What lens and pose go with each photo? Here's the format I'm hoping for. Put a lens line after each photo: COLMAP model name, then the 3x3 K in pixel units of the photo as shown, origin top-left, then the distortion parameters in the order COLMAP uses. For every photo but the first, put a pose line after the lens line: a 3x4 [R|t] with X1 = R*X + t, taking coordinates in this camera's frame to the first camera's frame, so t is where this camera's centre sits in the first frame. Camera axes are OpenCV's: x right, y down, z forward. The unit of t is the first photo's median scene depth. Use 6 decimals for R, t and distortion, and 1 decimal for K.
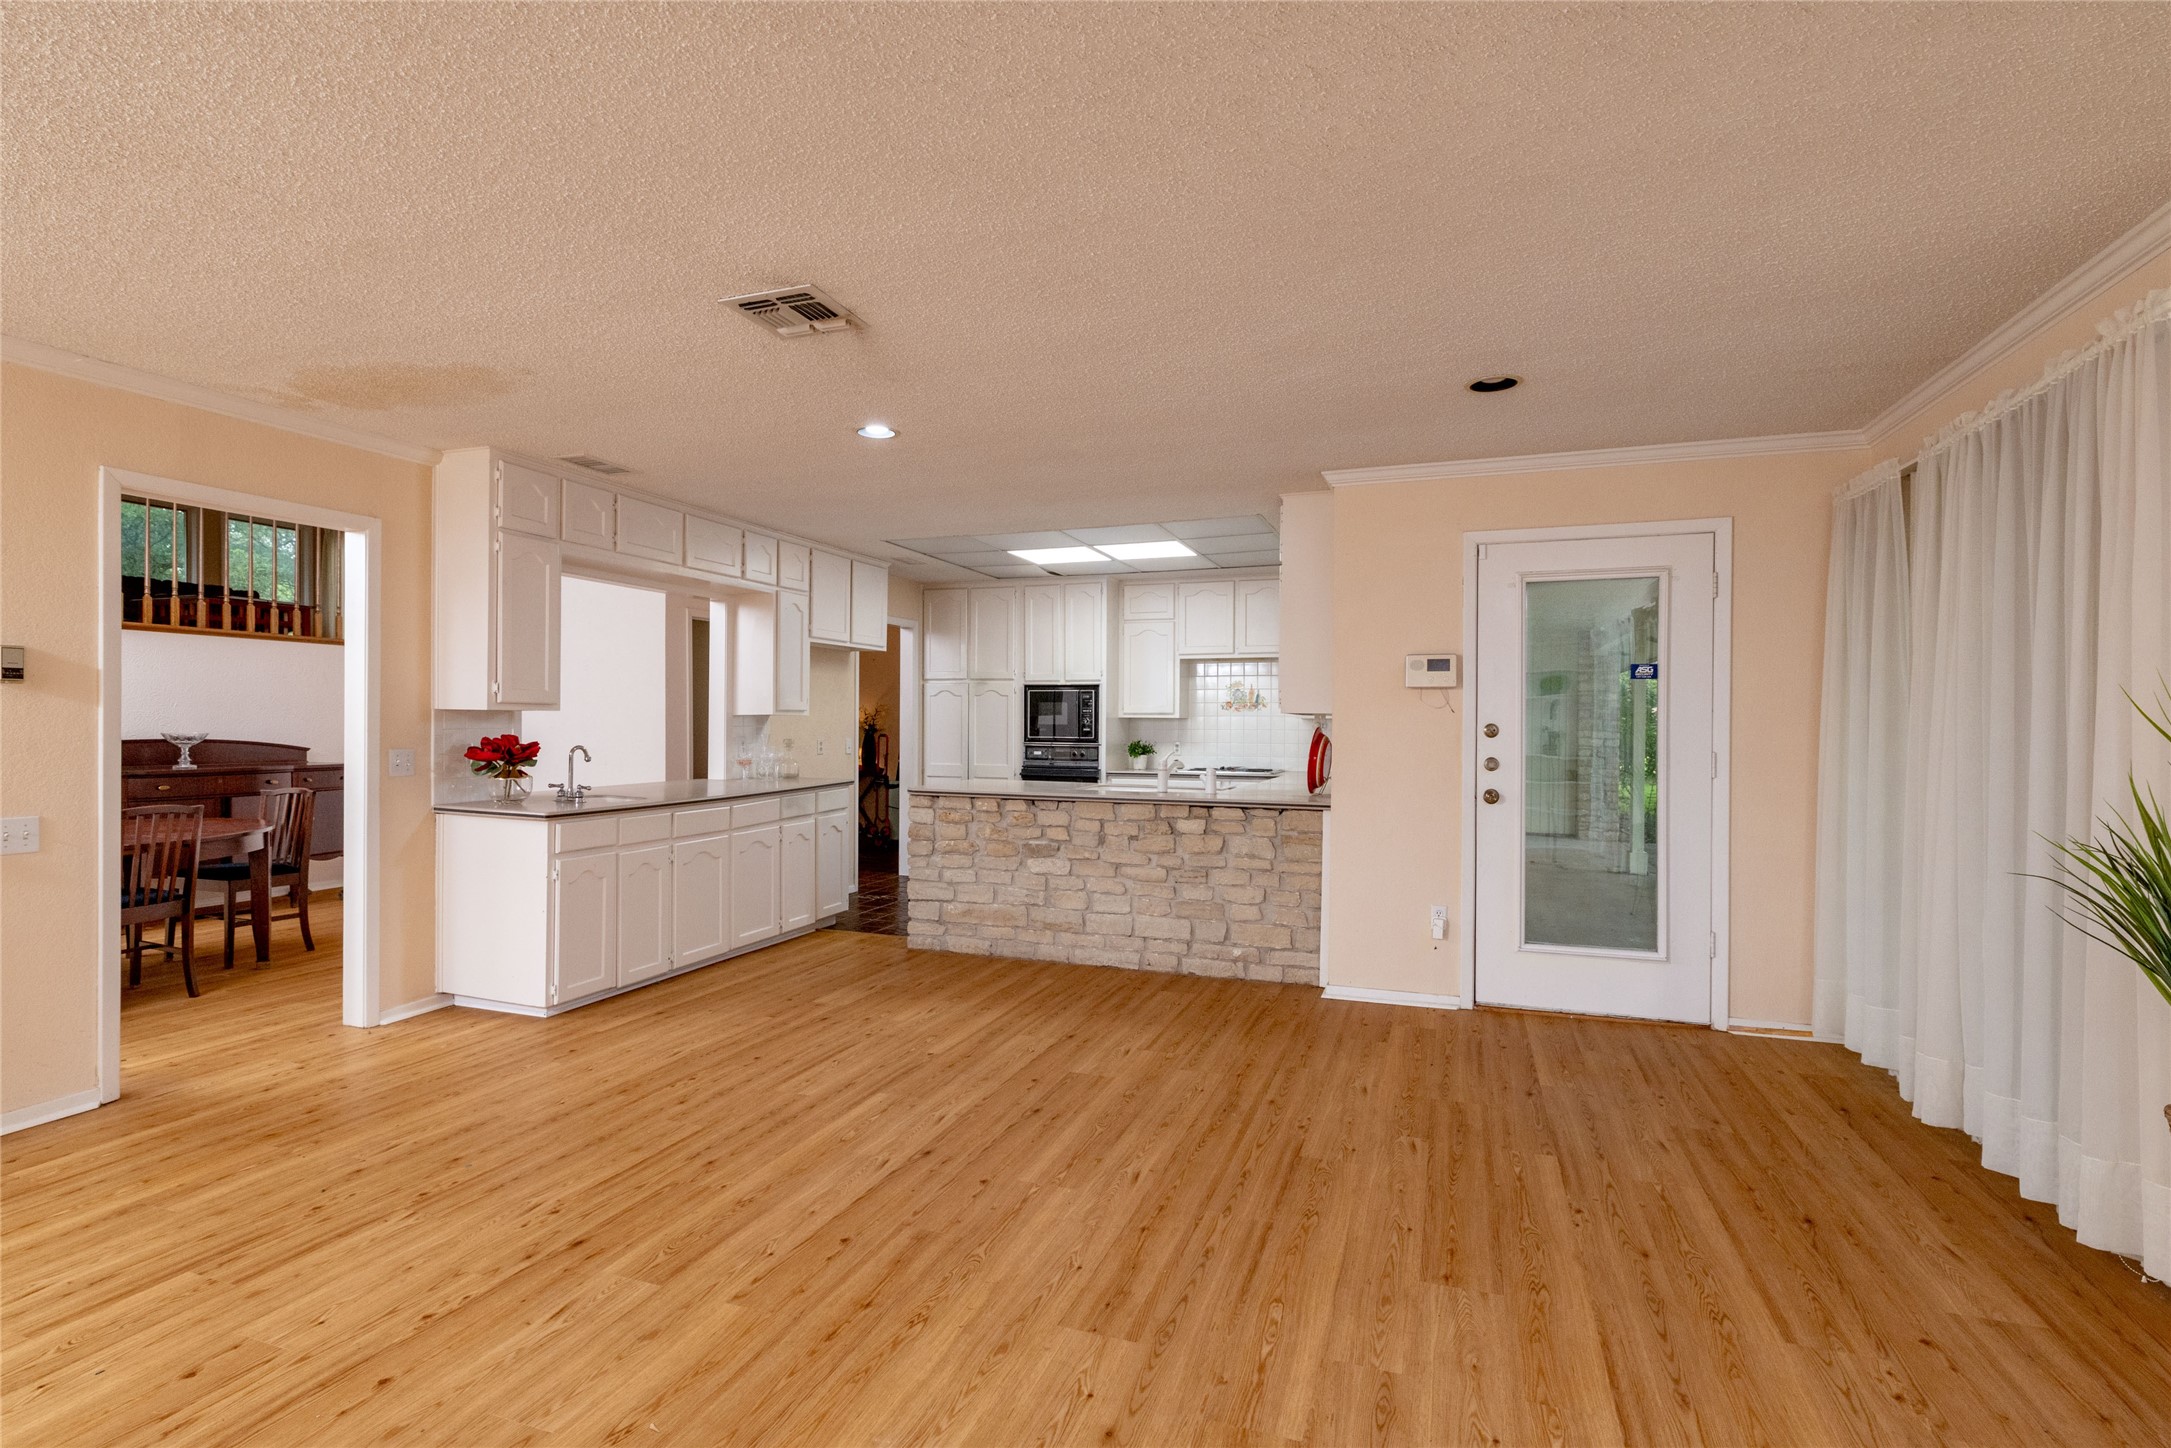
lens RADIAL K [[1029.6, 0, 1088.1], [0, 1029.6, 721.2], [0, 0, 1]] dist [-0.005694, 0.004774]
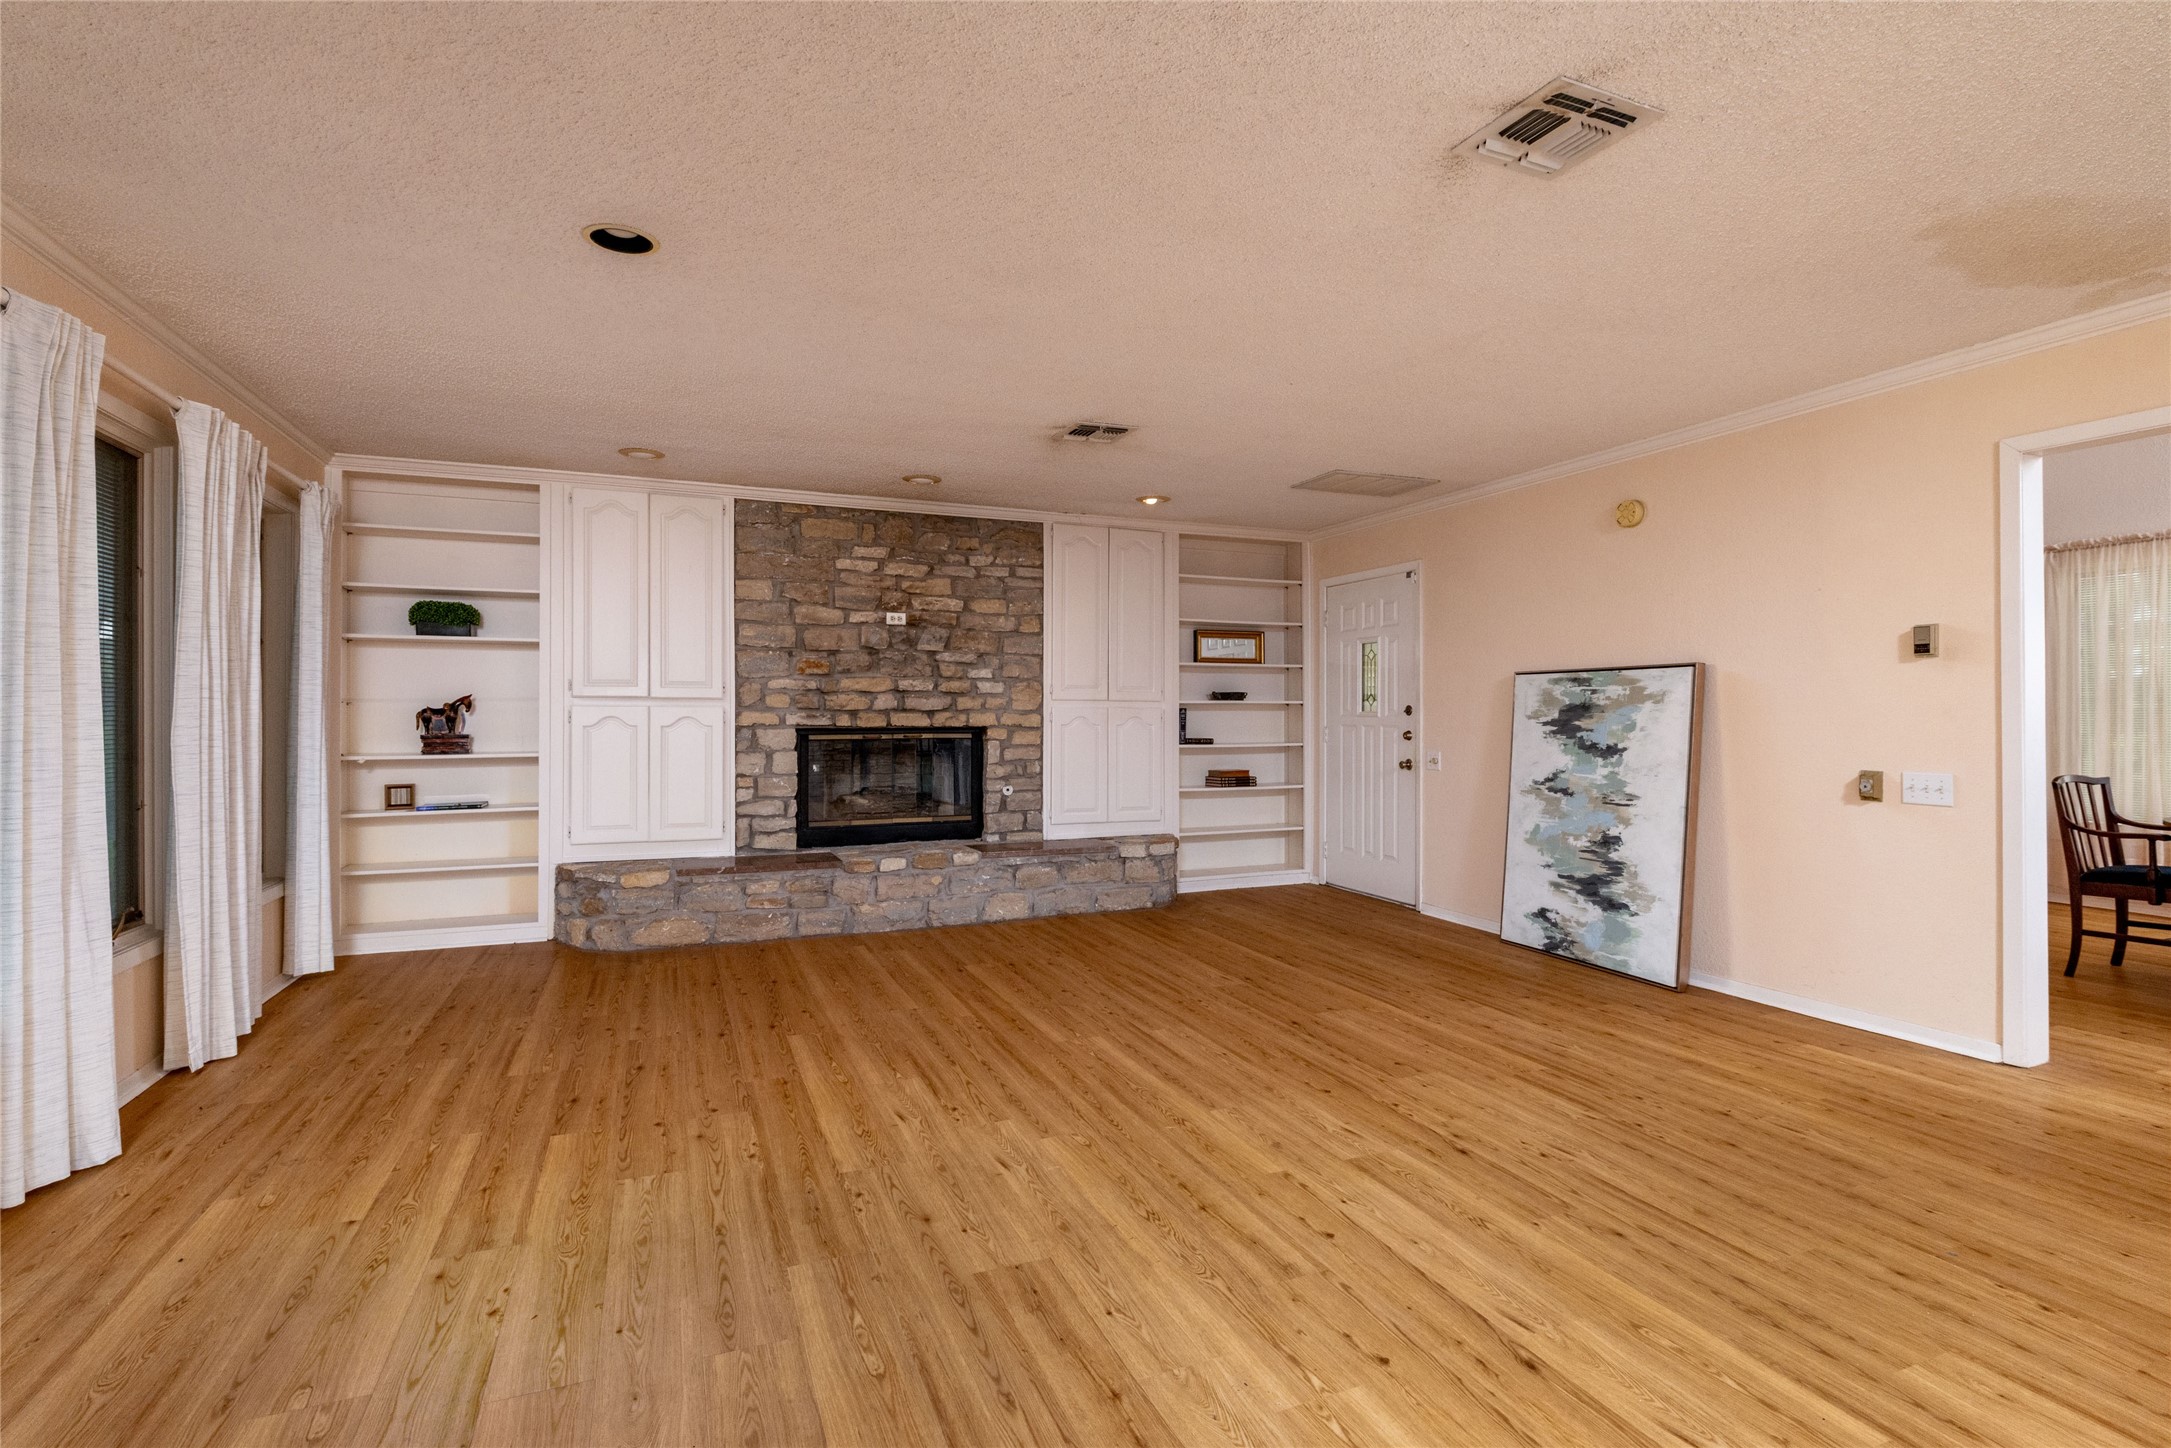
lens RADIAL K [[1029.6, 0, 1085.4], [0, 1029.6, 712.9], [0, 0, 1]] dist [-0.005694, 0.004774]
pose [[-0.743115, -0.002919, -0.669158, 0.385305], [0.000204, 0.999989, -0.004589, 0.026808], [0.669164, -0.003546, -0.743106, 1.084032]]
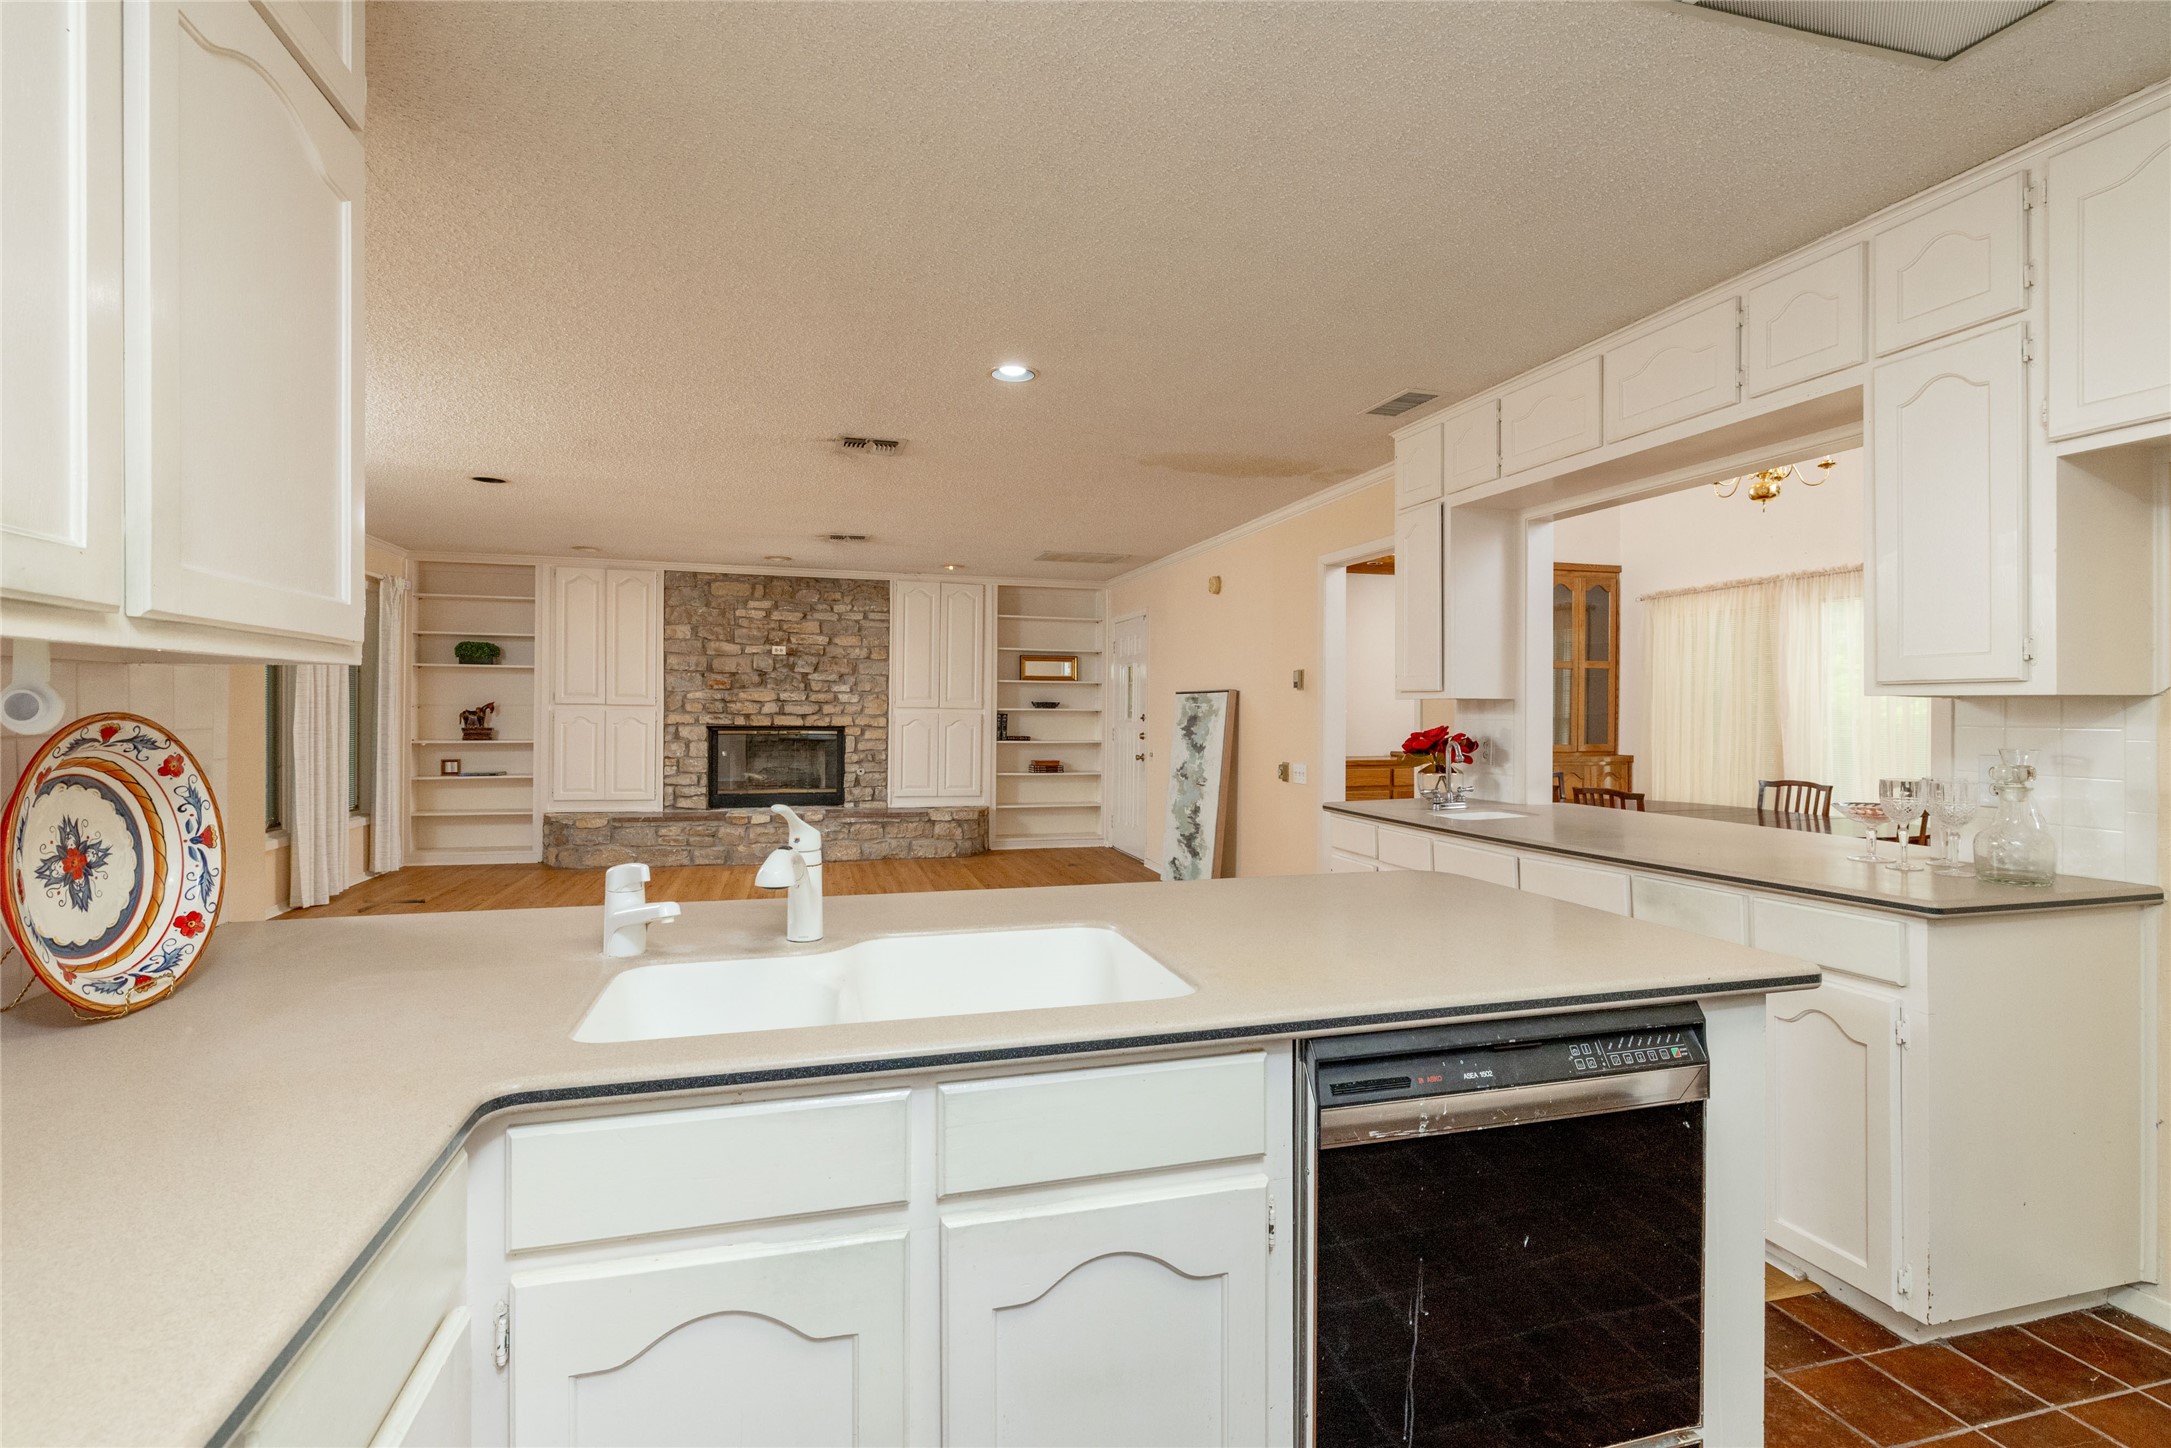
lens RADIAL K [[1029.6, 0, 1078.8], [0, 1029.6, 708.9], [0, 0, 1]] dist [-0.005694, 0.004774]
pose [[-0.819594, -0.010097, -0.572856, 0.291938], [-0.009440, 0.999947, -0.004118, 0.005761], [0.572867, 0.002033, -0.819646, 2.020087]]
